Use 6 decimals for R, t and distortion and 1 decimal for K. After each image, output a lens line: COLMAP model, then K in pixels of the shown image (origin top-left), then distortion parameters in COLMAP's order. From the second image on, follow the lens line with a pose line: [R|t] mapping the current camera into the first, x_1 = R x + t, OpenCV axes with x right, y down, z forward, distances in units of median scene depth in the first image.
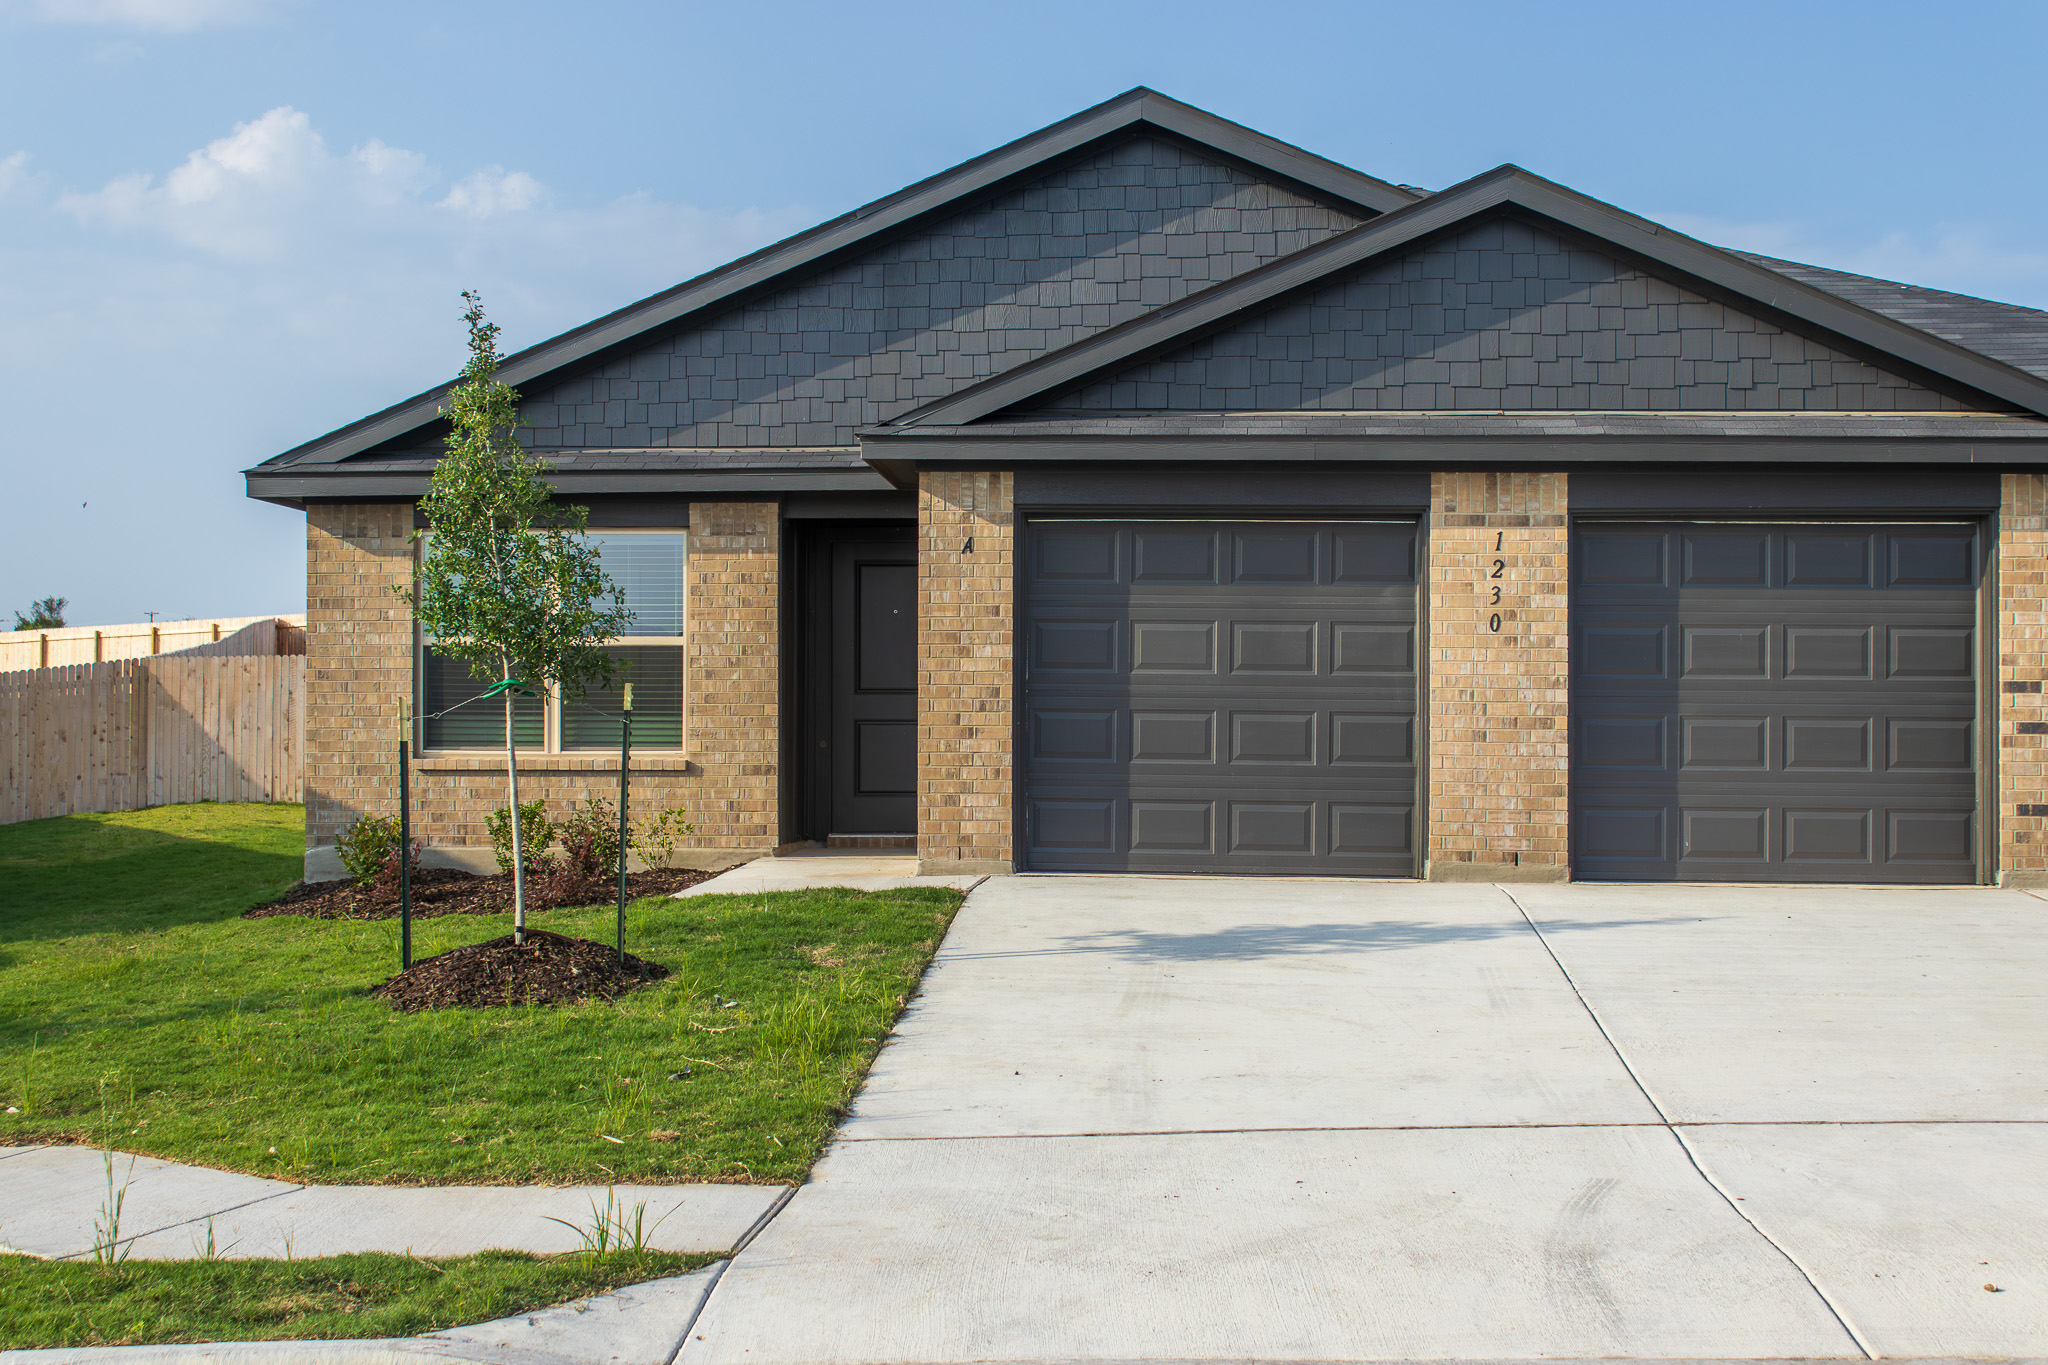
lens RADIAL K [[2770.2, 0, 1024.2], [0, 2770.2, 690.3], [0, 0, 1]] dist [-0.035918, 0.000000]
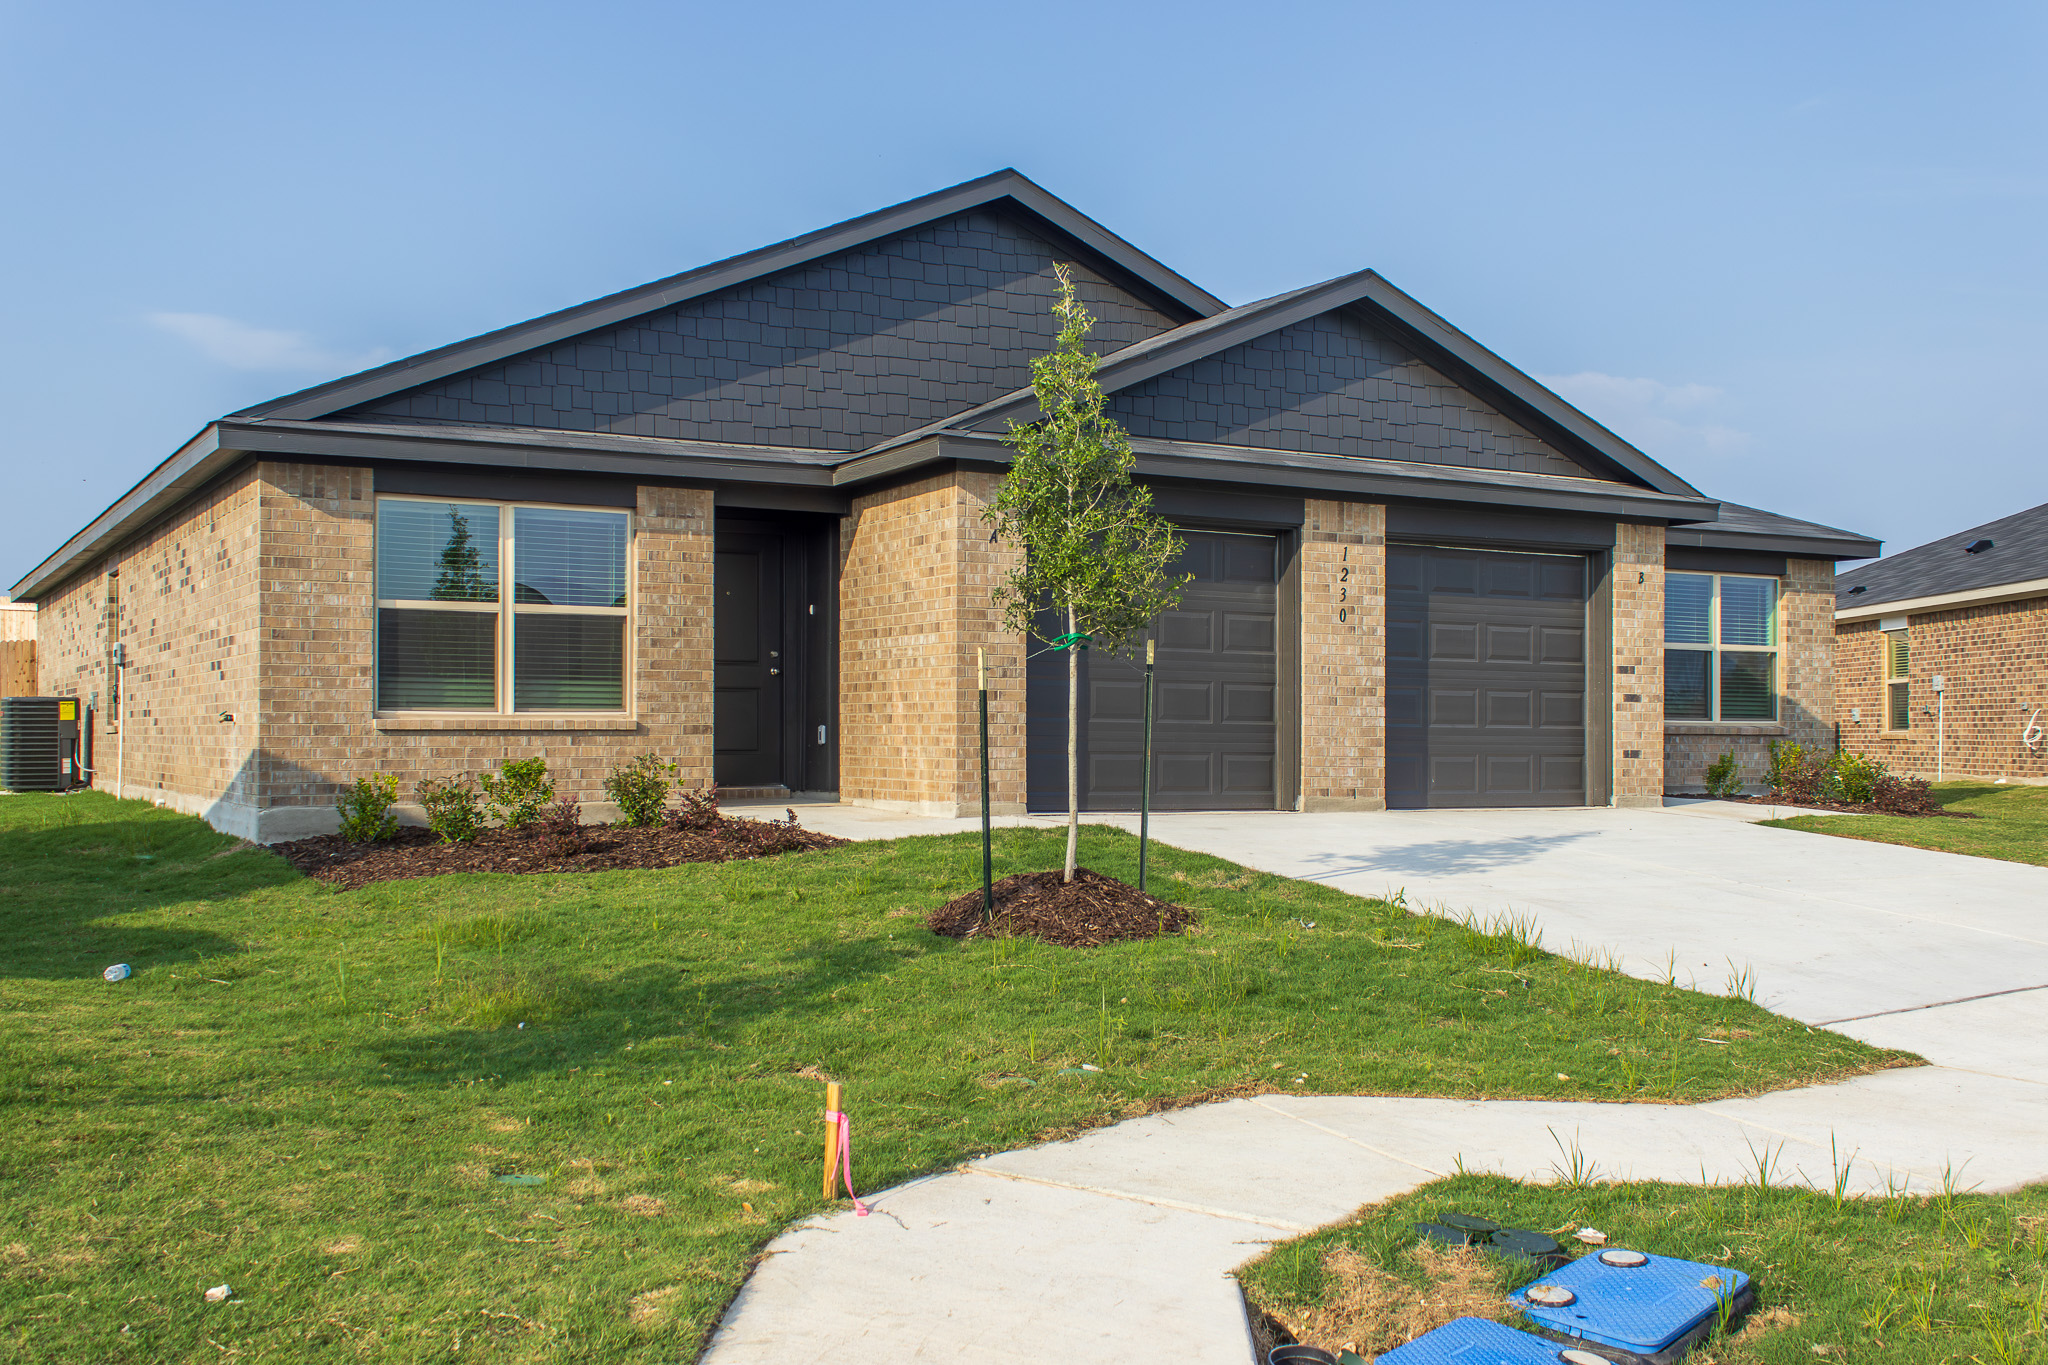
lens RADIAL K [[1988.7, 0, 1024.3], [0, 1988.7, 690.7], [0, 0, 1]] dist [0.017083, 0.000000]
pose [[0.833063, 0.009712, 0.553093, -0.432587], [-0.010358, 0.999944, -0.001958, 0.013500], [-0.553081, -0.004098, 0.833117, 0.262631]]
